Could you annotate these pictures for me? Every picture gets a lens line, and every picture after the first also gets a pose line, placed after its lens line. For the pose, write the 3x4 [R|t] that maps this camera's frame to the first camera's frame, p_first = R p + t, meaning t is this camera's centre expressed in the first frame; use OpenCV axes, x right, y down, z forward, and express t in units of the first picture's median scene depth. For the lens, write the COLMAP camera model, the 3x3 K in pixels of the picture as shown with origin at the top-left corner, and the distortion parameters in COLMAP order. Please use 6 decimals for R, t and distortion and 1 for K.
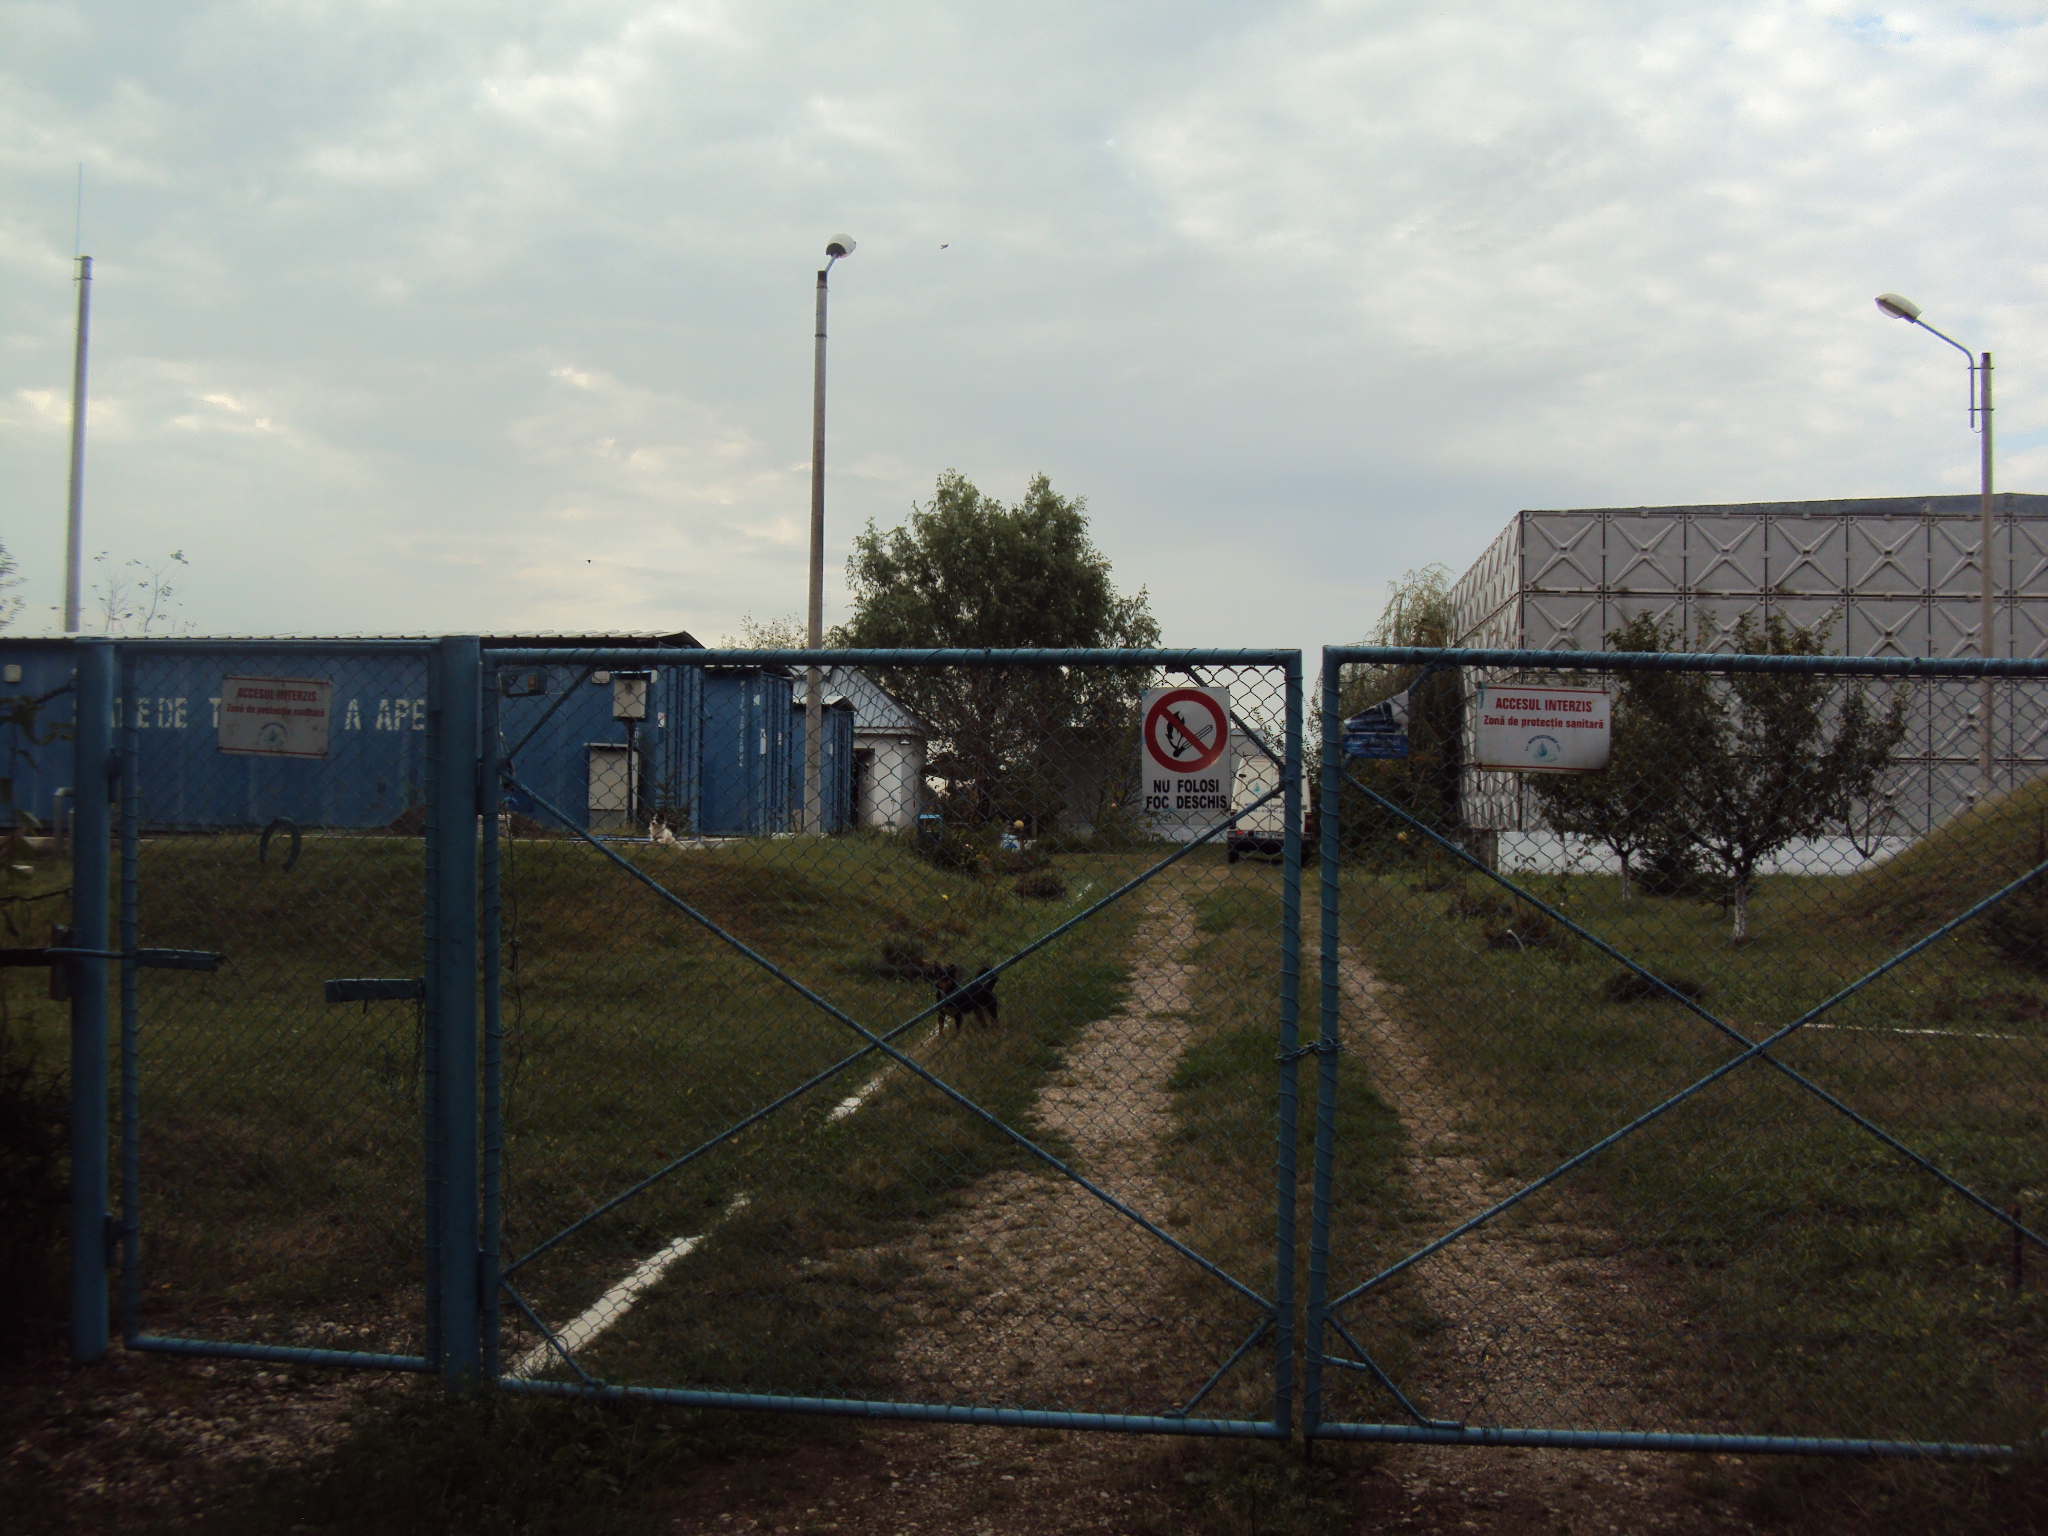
lens RADIAL K [[2052.0, 0, 985.0], [0, 2052.0, 763.6], [0, 0, 1]] dist [-0.212311, 0.229869]
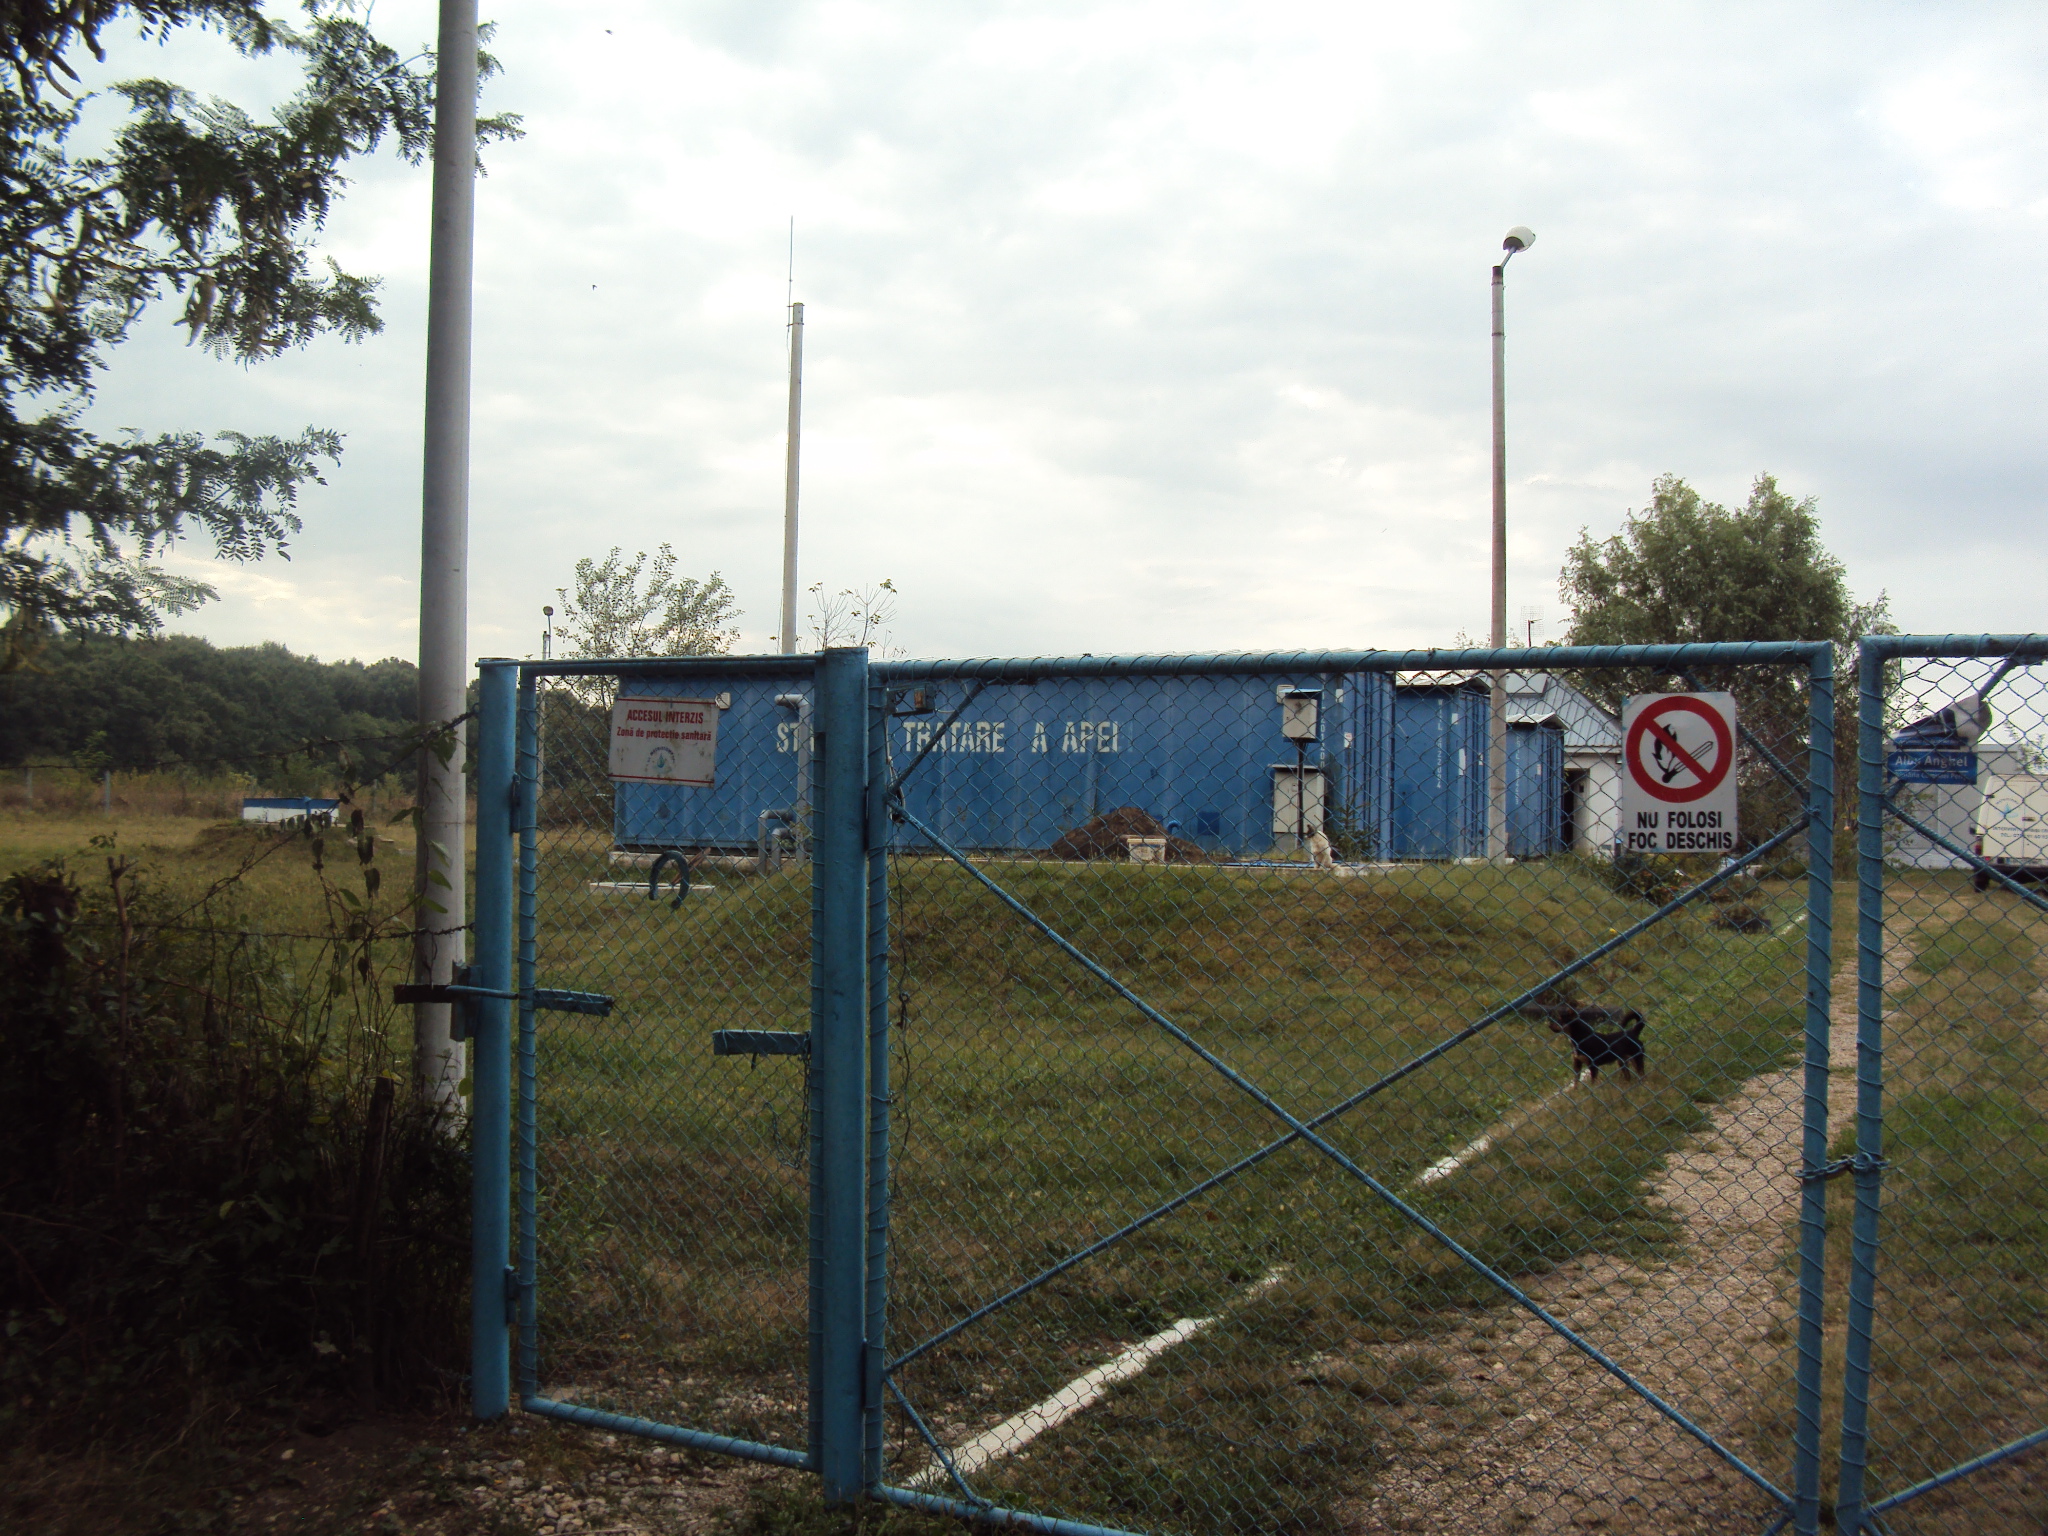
lens RADIAL K [[2052.0, 0, 985.0], [0, 2052.0, 763.6], [0, 0, 1]] dist [-0.212311, 0.229869]
pose [[0.936290, -0.005783, -0.351181, 0.062327], [0.002244, 0.999943, -0.010483, -0.001584], [0.351222, 0.009027, 0.936249, 0.100307]]
